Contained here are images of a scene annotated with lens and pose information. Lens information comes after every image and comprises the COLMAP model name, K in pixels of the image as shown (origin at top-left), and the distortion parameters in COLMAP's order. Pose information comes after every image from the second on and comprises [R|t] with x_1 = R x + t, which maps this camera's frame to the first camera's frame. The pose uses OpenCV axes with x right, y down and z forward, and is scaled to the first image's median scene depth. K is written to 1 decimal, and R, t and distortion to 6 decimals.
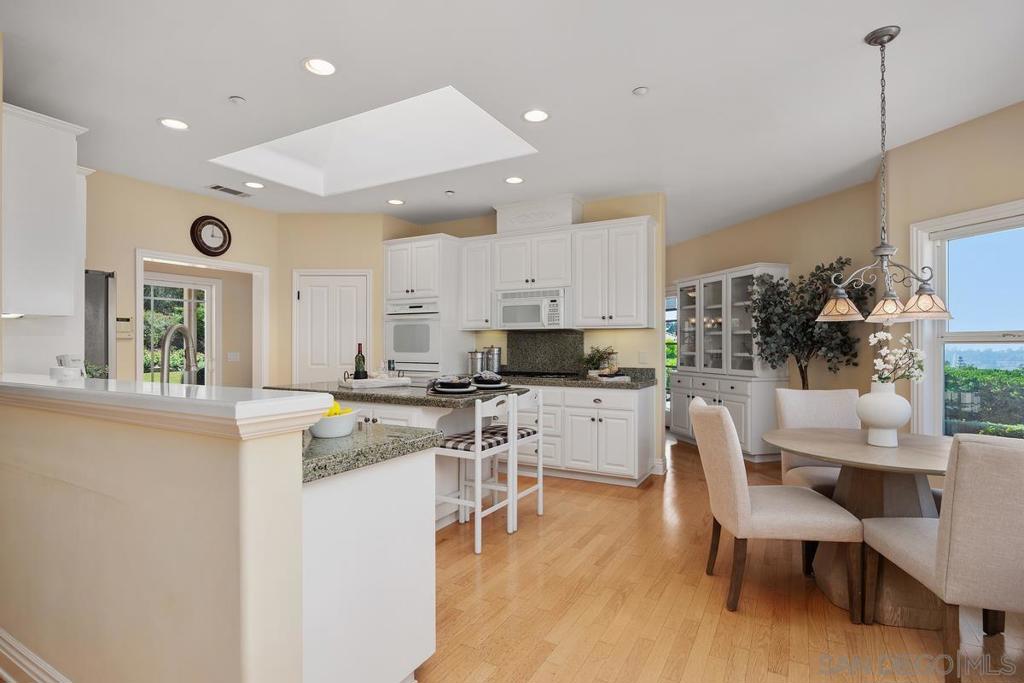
lens RADIAL K [[490.1, 0, 513.5], [0, 490.1, 342.1], [0, 0, 1]] dist [-0.020293, 0.000125]
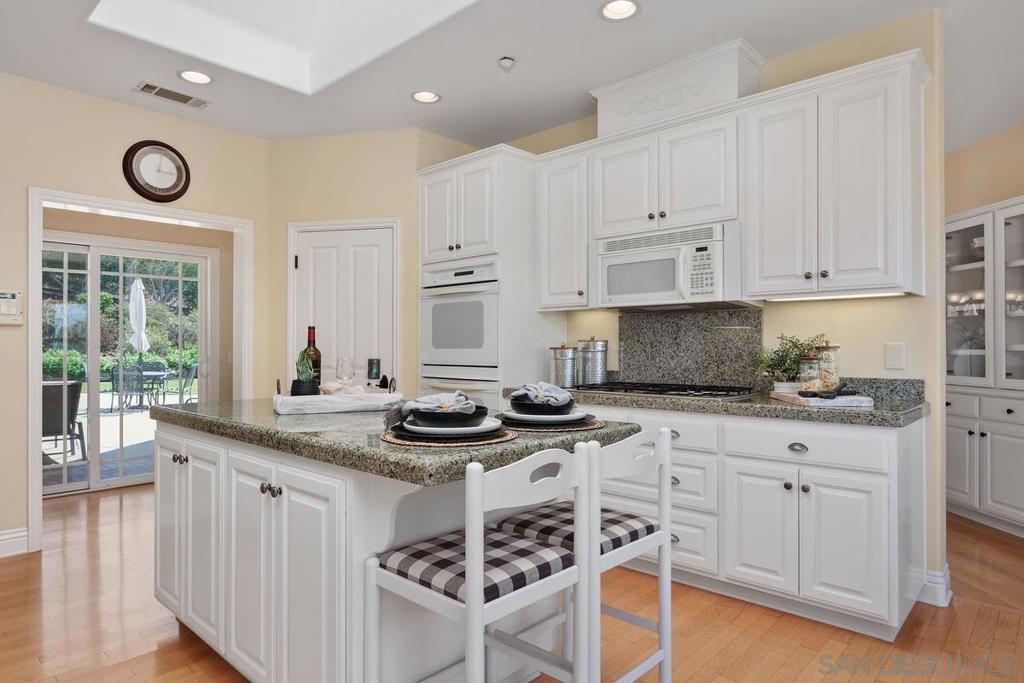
lens RADIAL K [[605.0, 0, 511.8], [0, 605.0, 342.3], [0, 0, 1]] dist [-0.000392, 0.001057]
pose [[0.972685, -0.002748, -0.232111, 0.035629], [0.002581, 0.999996, -0.001021, 0.016616], [0.232113, 0.000394, 0.972689, 0.339667]]
